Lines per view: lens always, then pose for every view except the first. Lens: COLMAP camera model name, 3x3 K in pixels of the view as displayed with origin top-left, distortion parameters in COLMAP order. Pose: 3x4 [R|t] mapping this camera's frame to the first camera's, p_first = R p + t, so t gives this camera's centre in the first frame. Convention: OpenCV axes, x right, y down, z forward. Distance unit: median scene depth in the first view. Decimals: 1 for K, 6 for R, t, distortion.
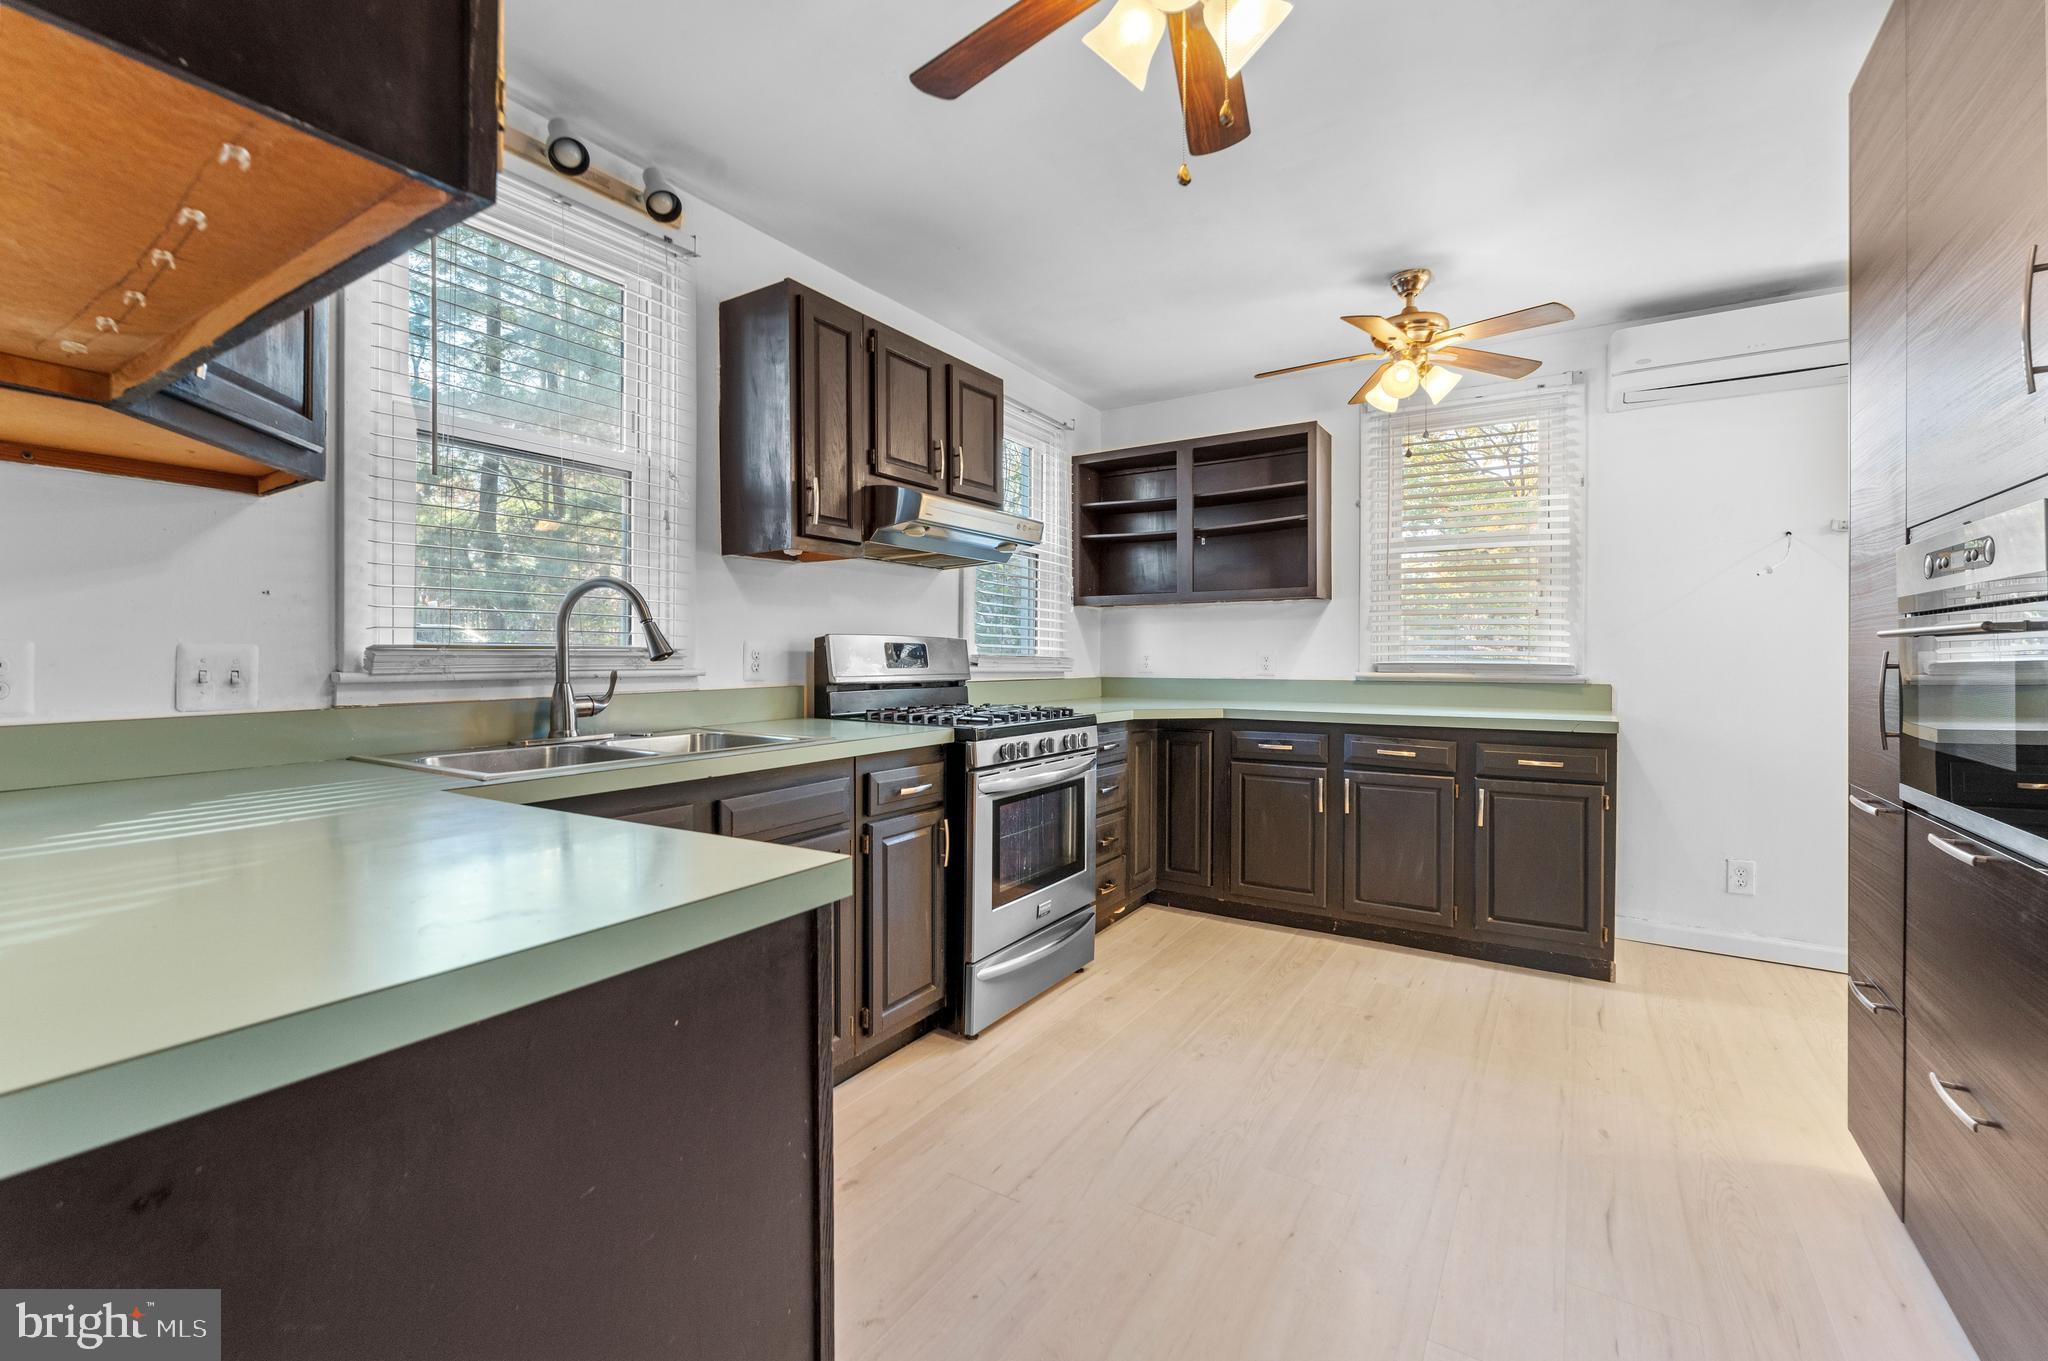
lens RADIAL K [[880.8, 0, 1018.9], [0, 880.8, 664.2], [0, 0, 1]] dist [-0.003233, -0.000445]
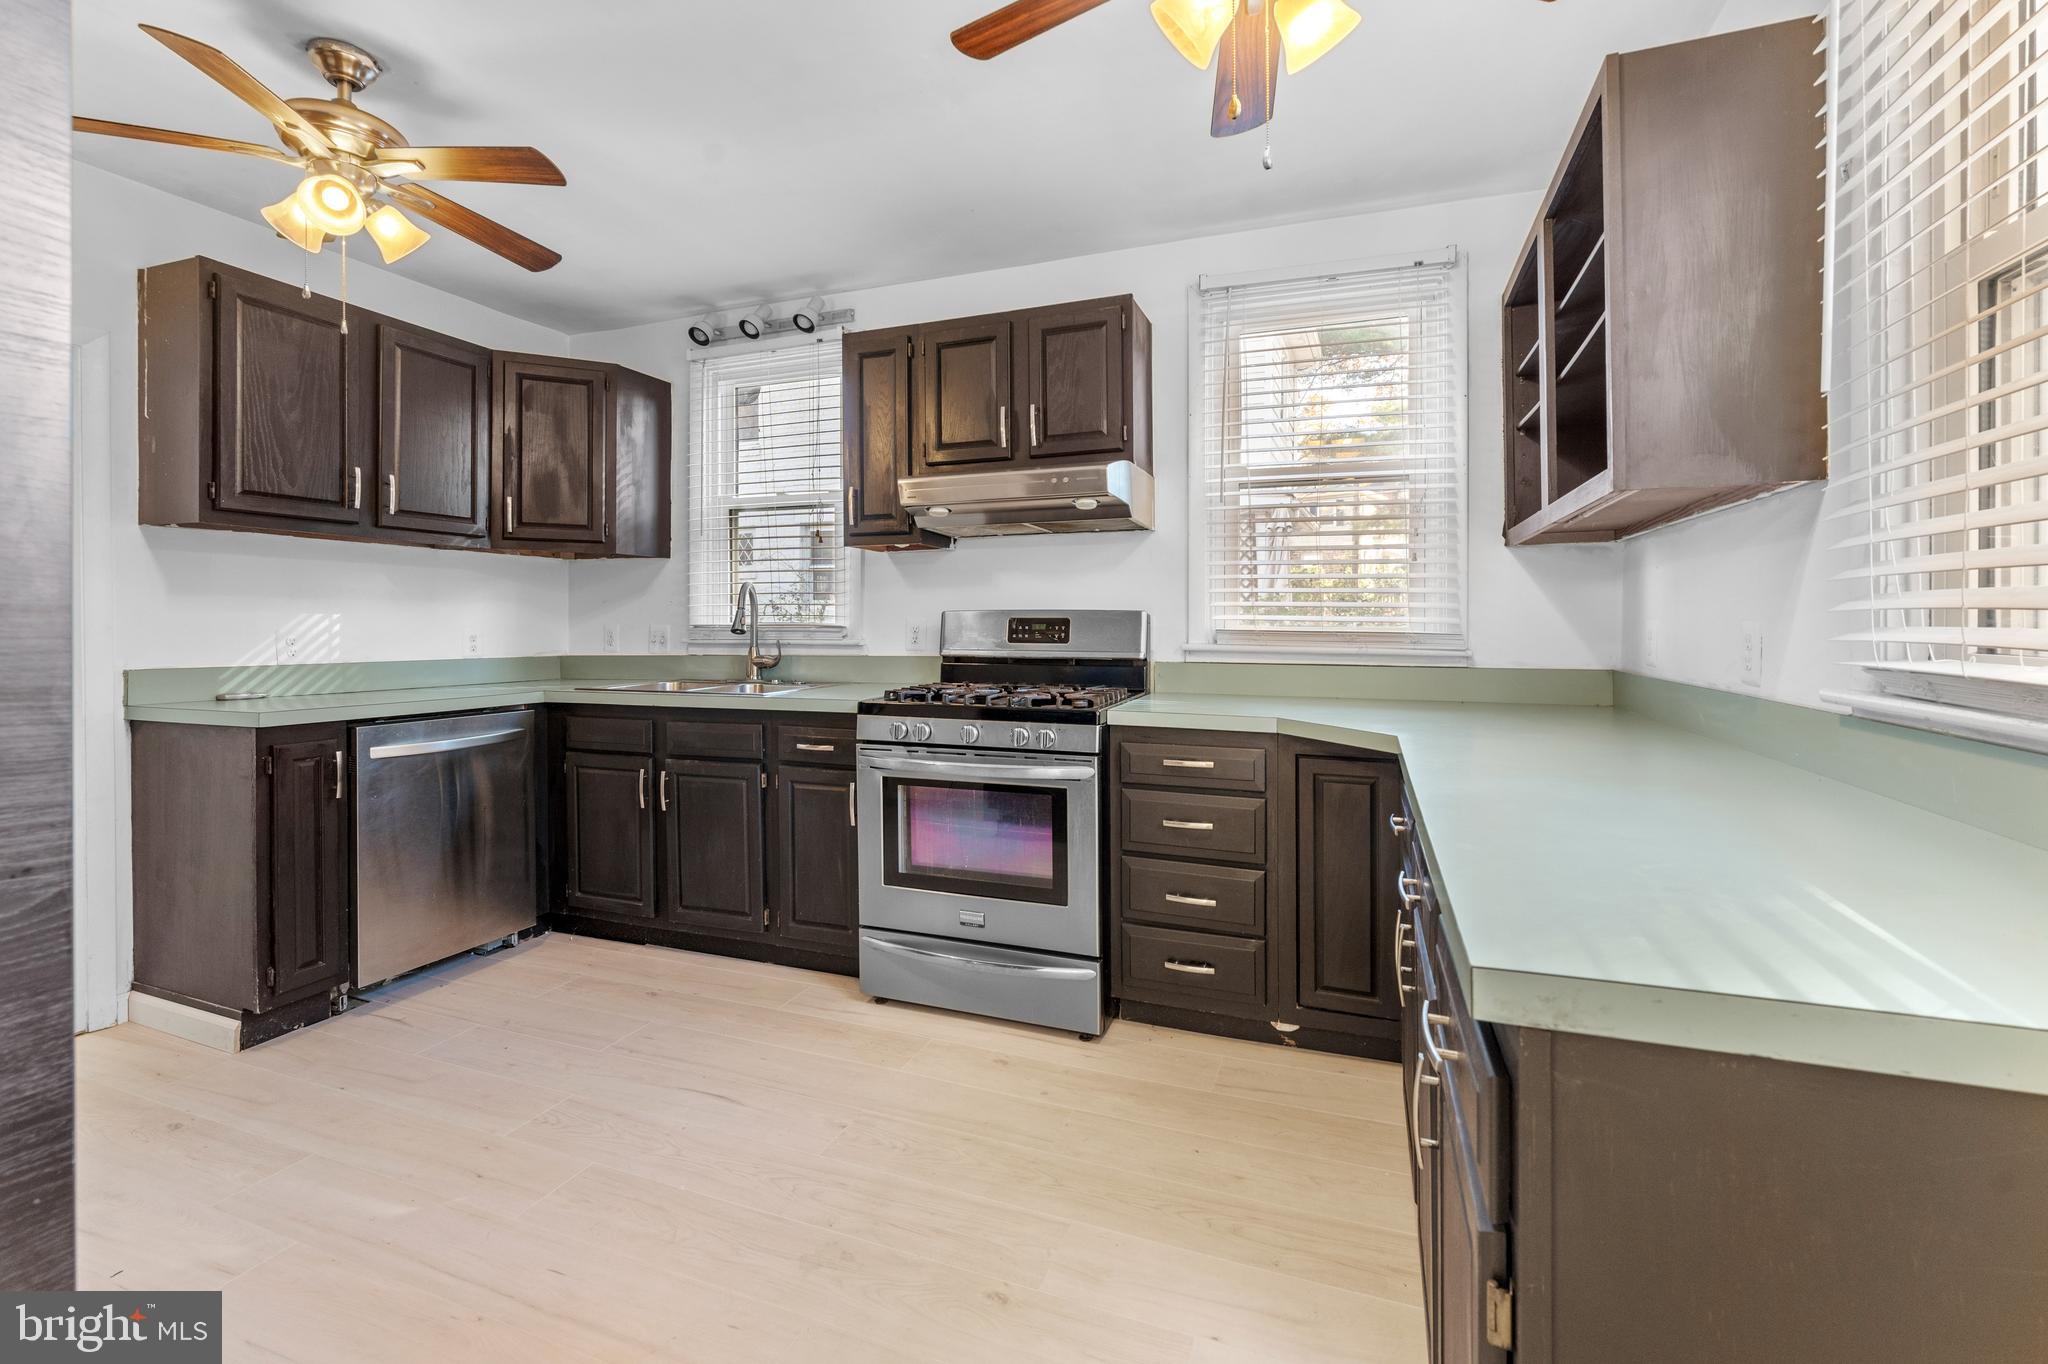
lens RADIAL K [[880.8, 0, 1018.9], [0, 880.8, 665.7], [0, 0, 1]] dist [-0.003233, -0.000445]
pose [[0.189462, 0.044572, -0.980876, 0.949916], [-0.006680, 0.999005, 0.044106, -0.015554], [0.981865, -0.001804, 0.189571, 0.941706]]
